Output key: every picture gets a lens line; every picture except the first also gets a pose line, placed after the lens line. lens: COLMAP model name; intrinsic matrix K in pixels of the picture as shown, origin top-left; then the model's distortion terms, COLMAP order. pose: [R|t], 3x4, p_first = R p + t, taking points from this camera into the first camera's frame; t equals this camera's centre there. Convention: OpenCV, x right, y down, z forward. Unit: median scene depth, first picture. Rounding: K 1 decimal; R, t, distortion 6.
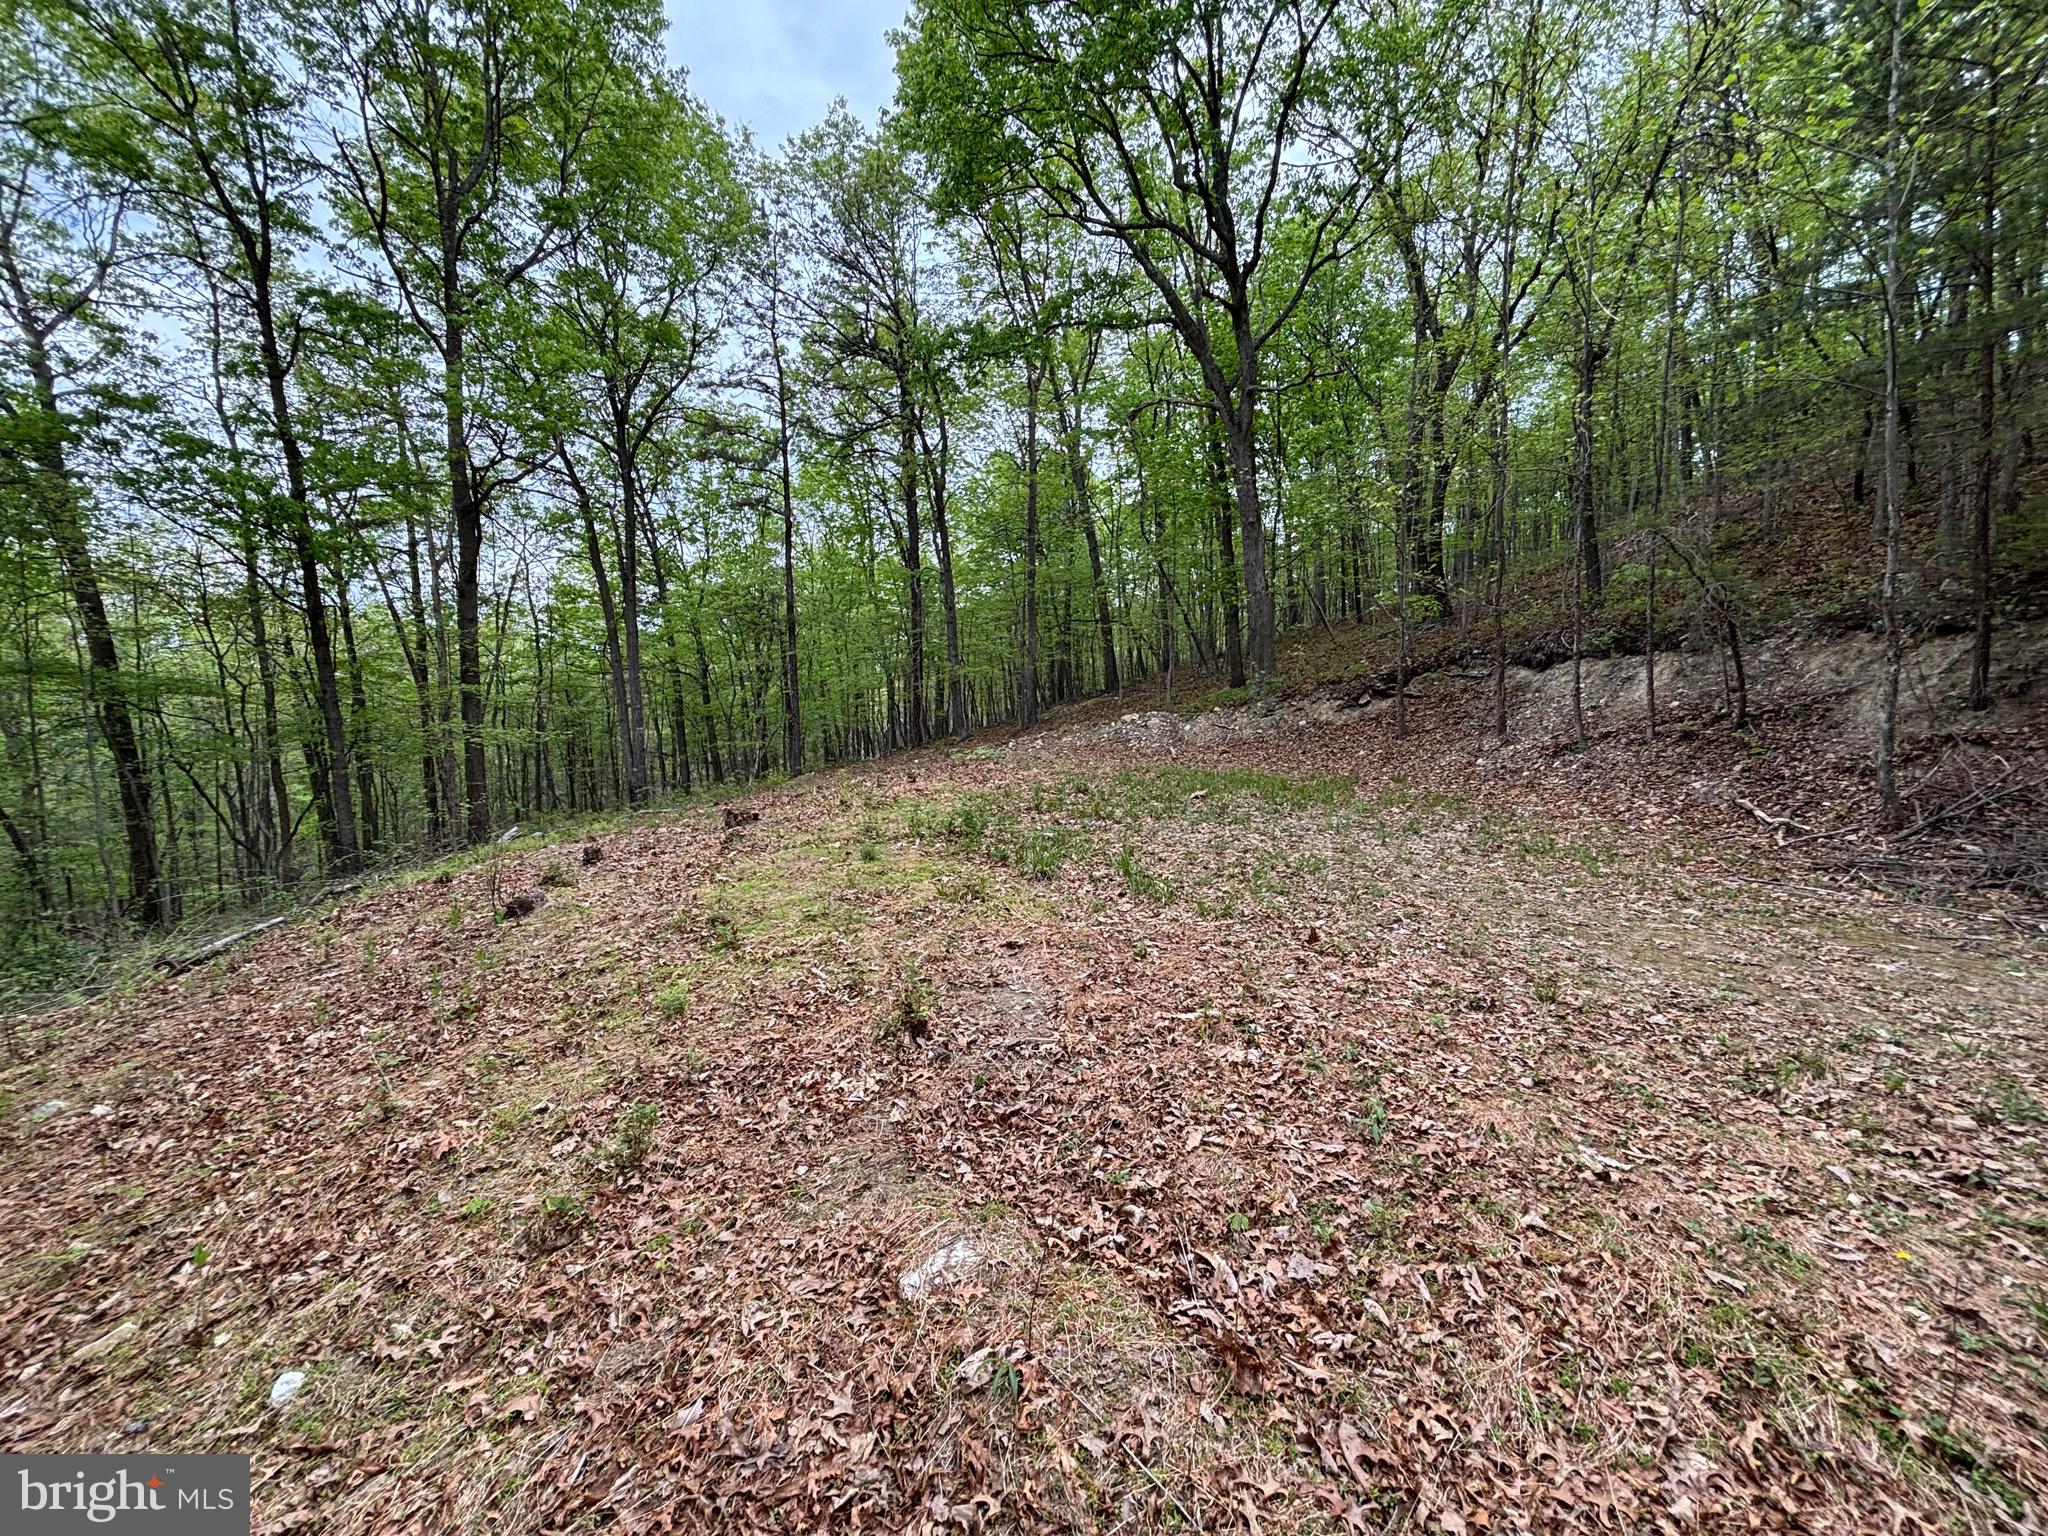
lens RADIAL K [[824.0, 0, 1021.2], [0, 824.0, 766.3], [0, 0, 1]] dist [-0.002072, 0.000425]
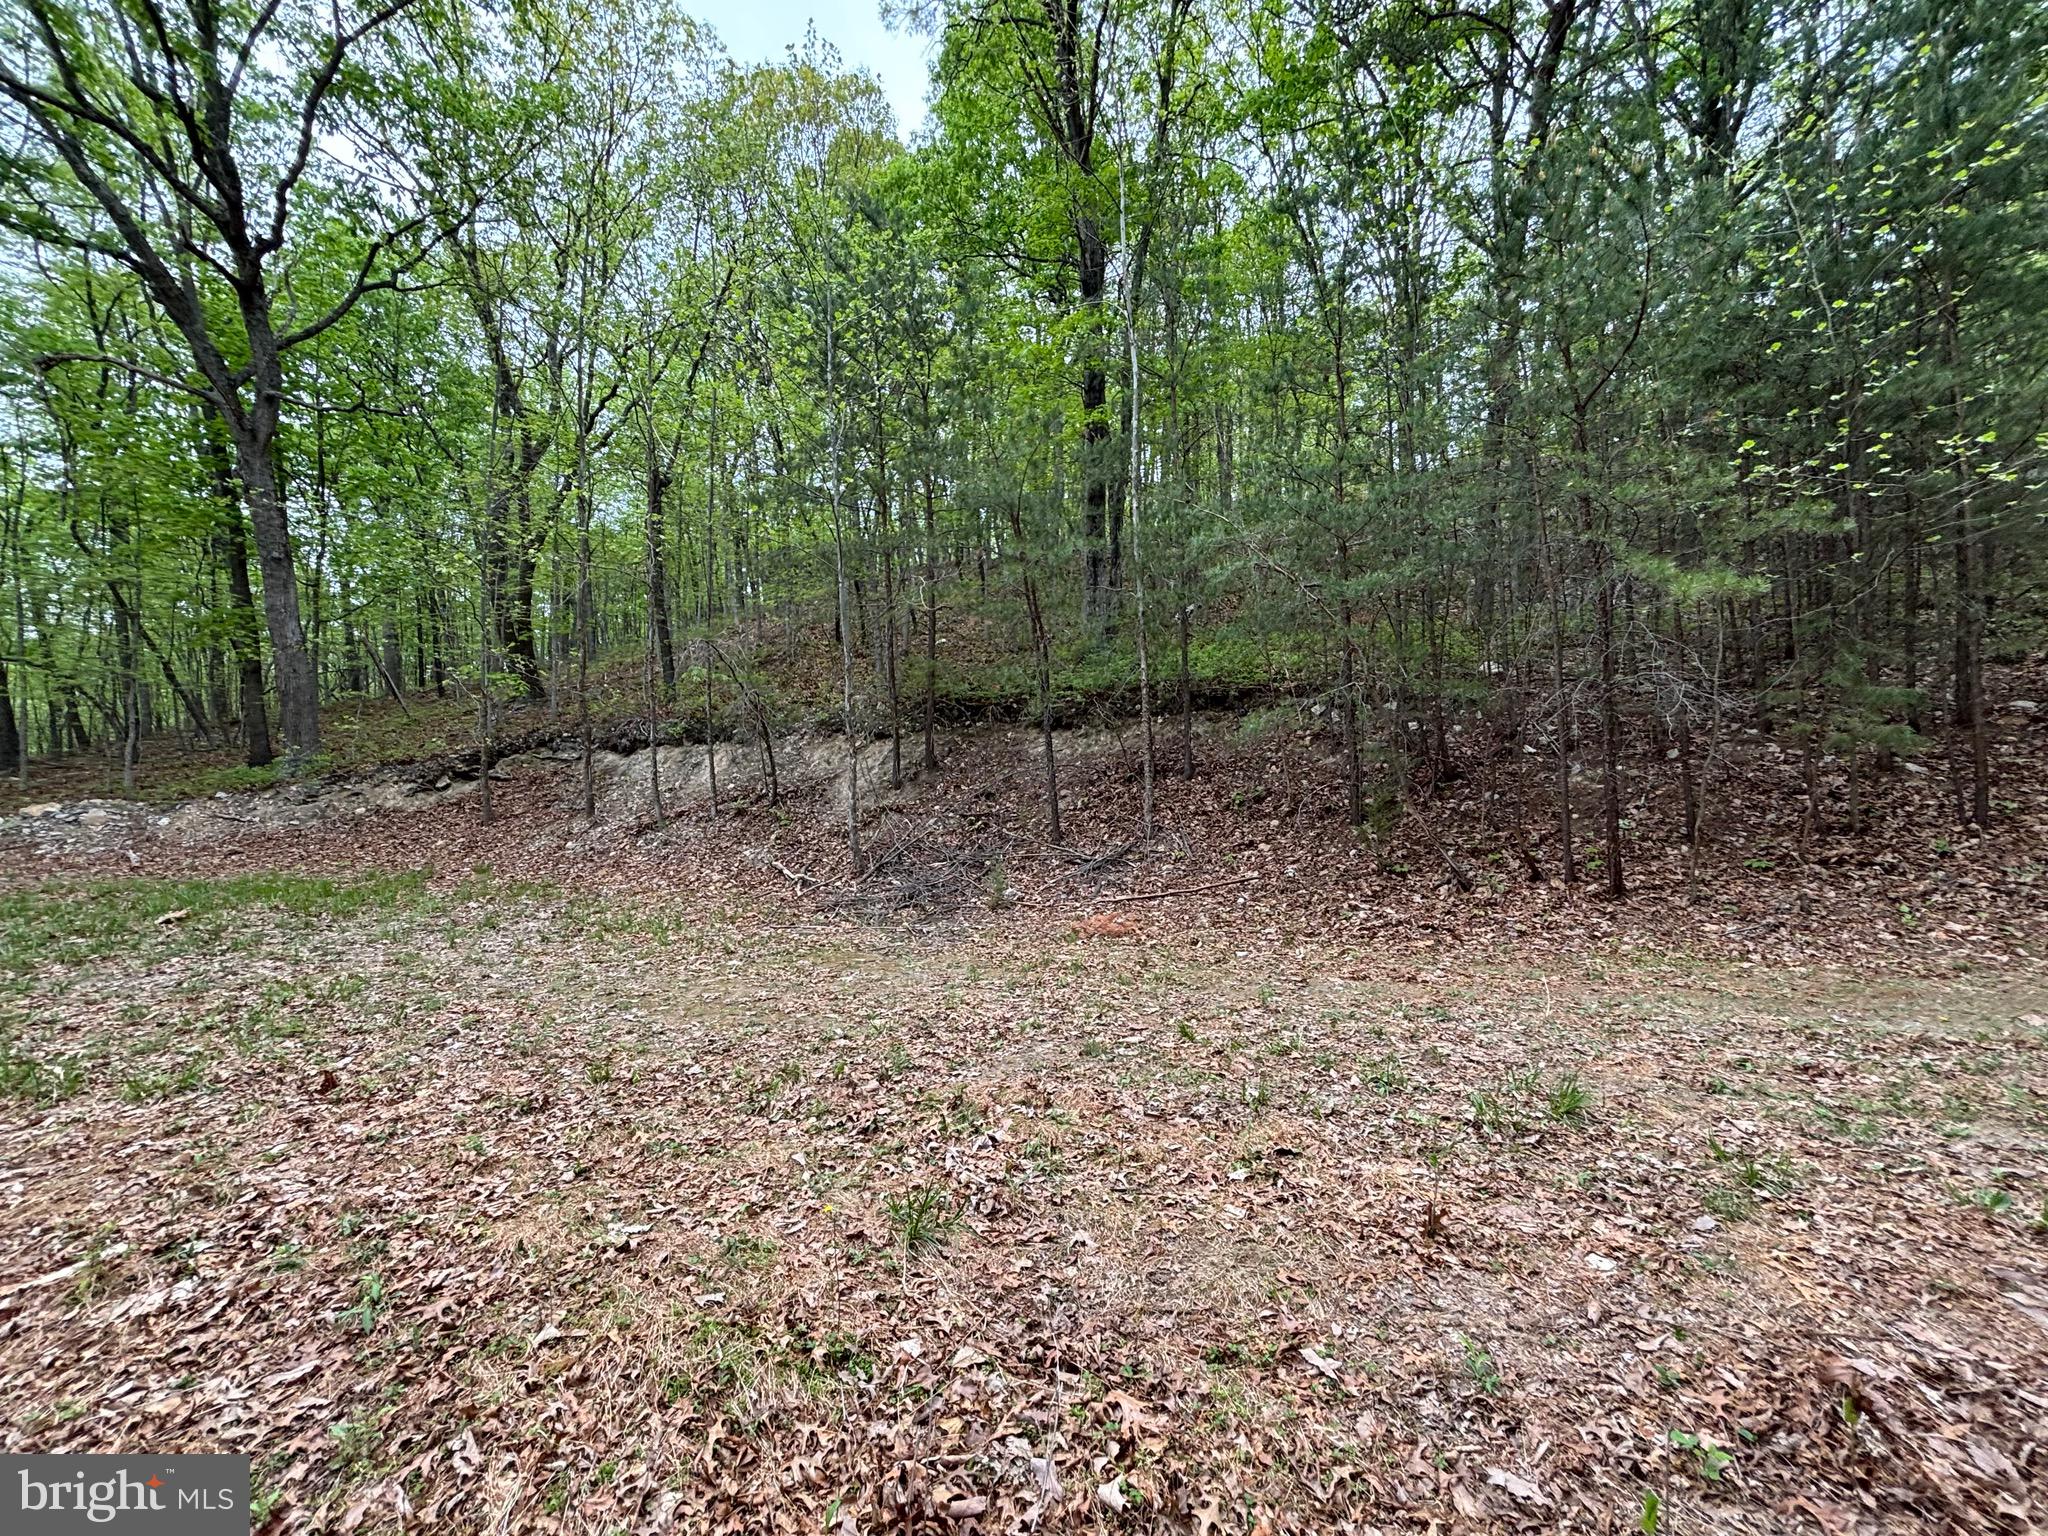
lens RADIAL K [[824.0, 0, 1020.1], [0, 824.0, 769.8], [0, 0, 1]] dist [-0.002072, 0.000425]
pose [[0.547132, 0.011952, 0.836961, 0.015568], [0.067276, 0.996035, -0.058203, -0.001072], [-0.834338, 0.088152, 0.544159, -0.004866]]
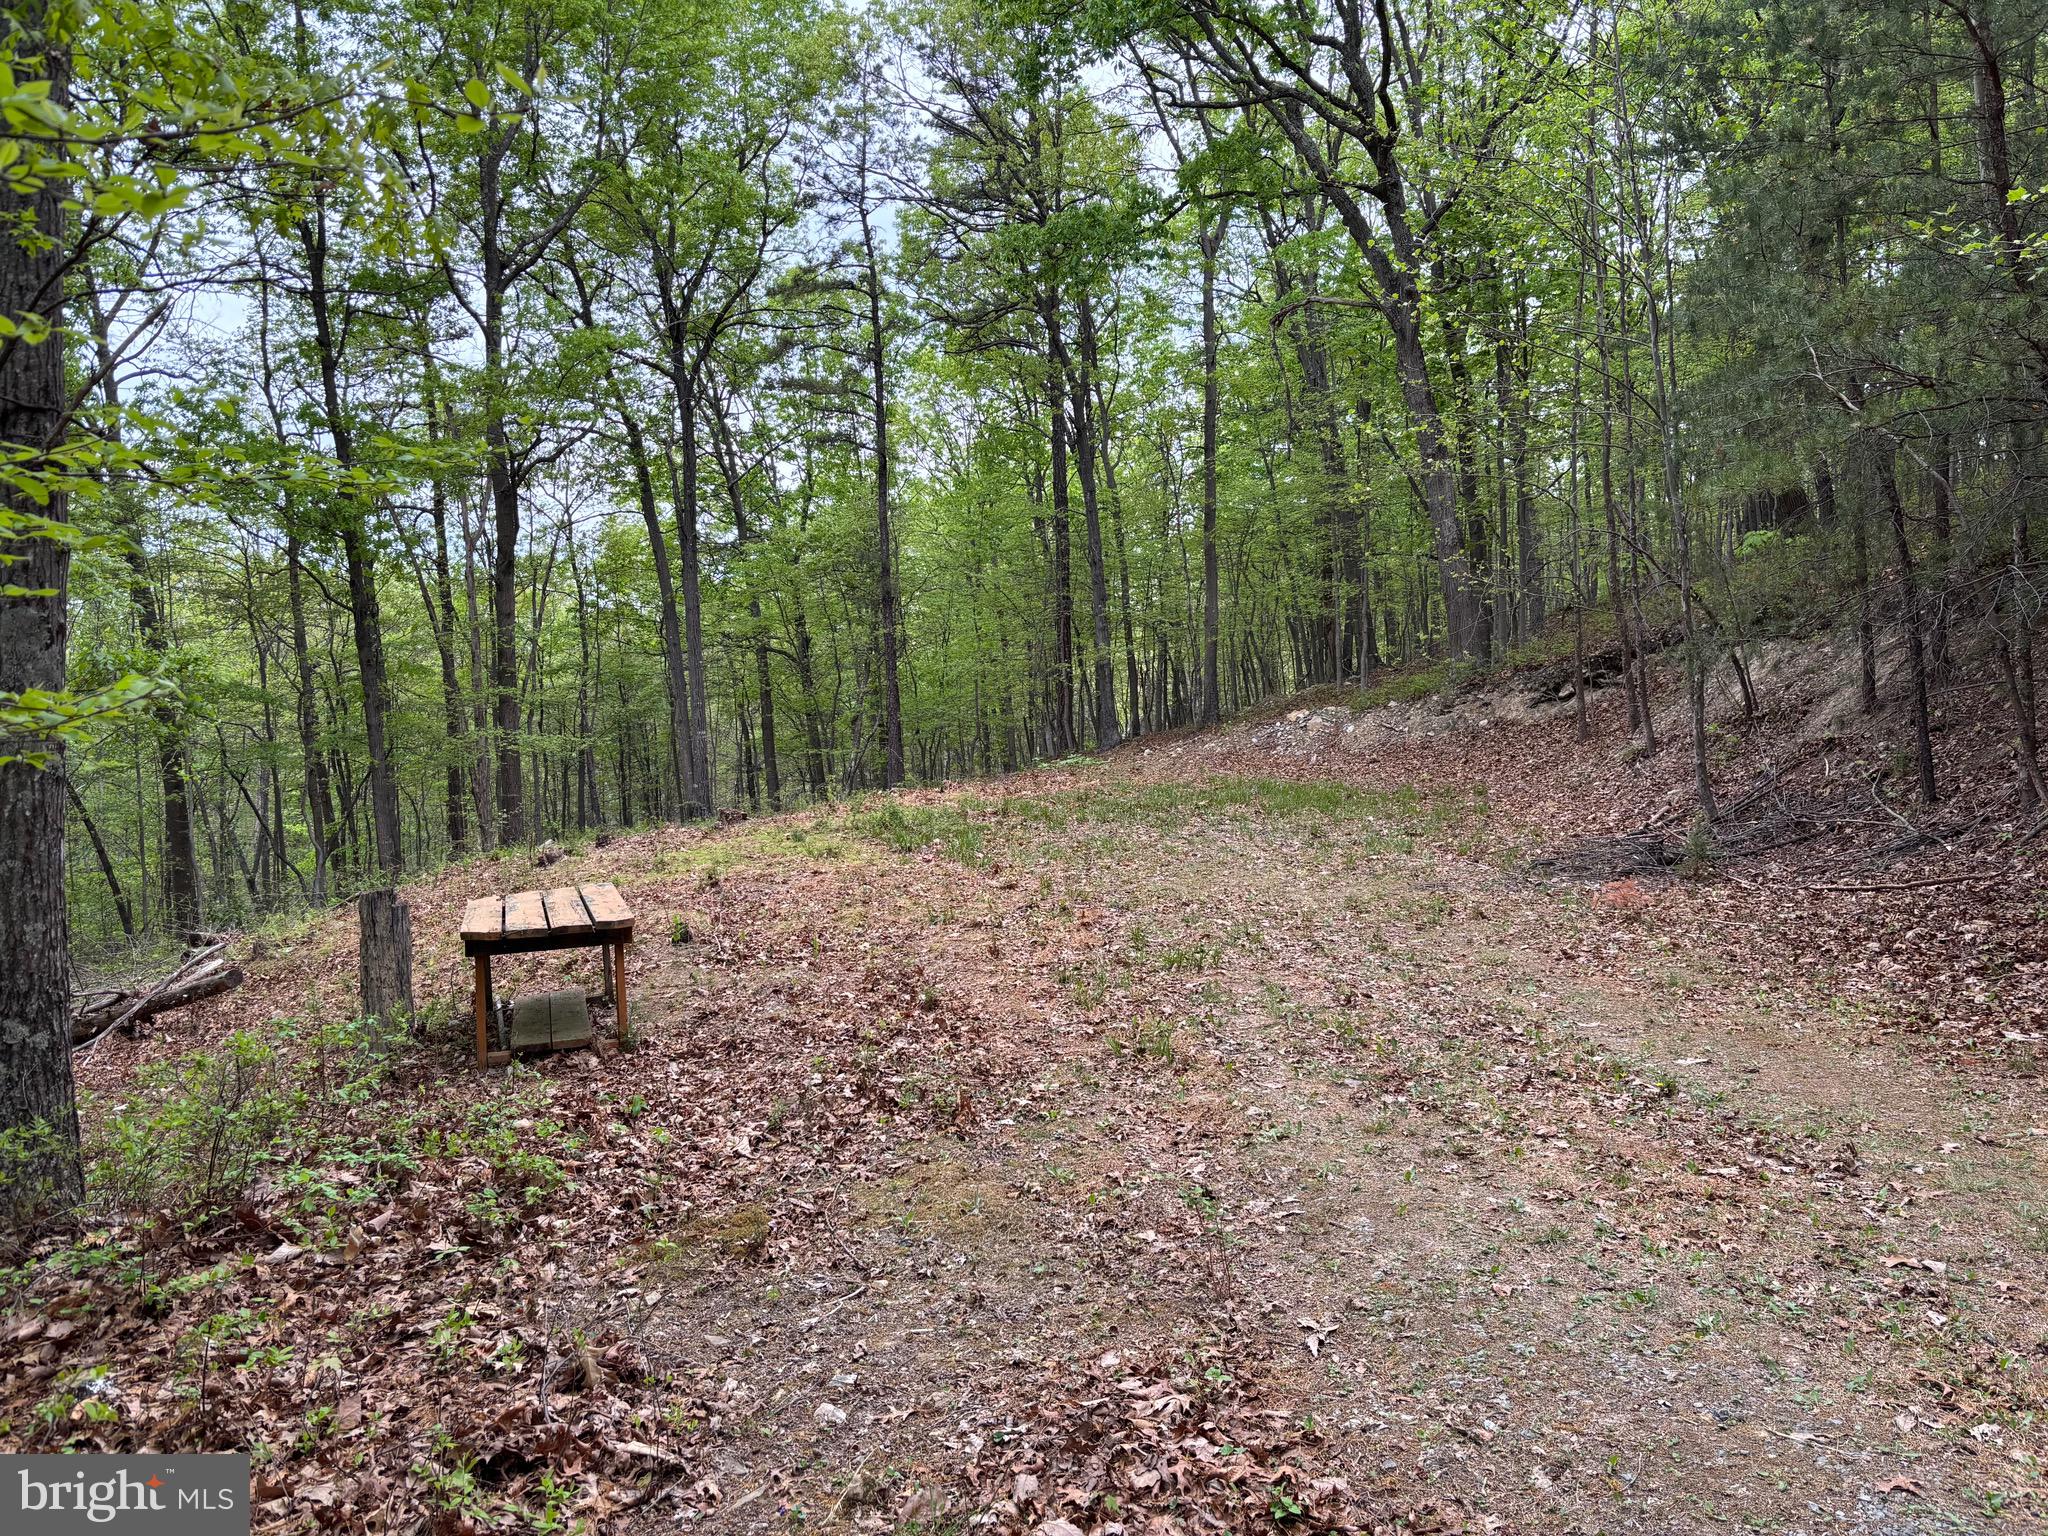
lens RADIAL K [[1546.5, 0, 1039.0], [0, 1546.5, 774.8], [0, 0, 1]] dist [0.045532, -0.051890]
pose [[0.968441, 0.002490, -0.249229, 0.352647], [-0.005810, 0.999904, -0.012587, 0.017719], [0.249174, 0.013638, 0.968363, -0.552904]]
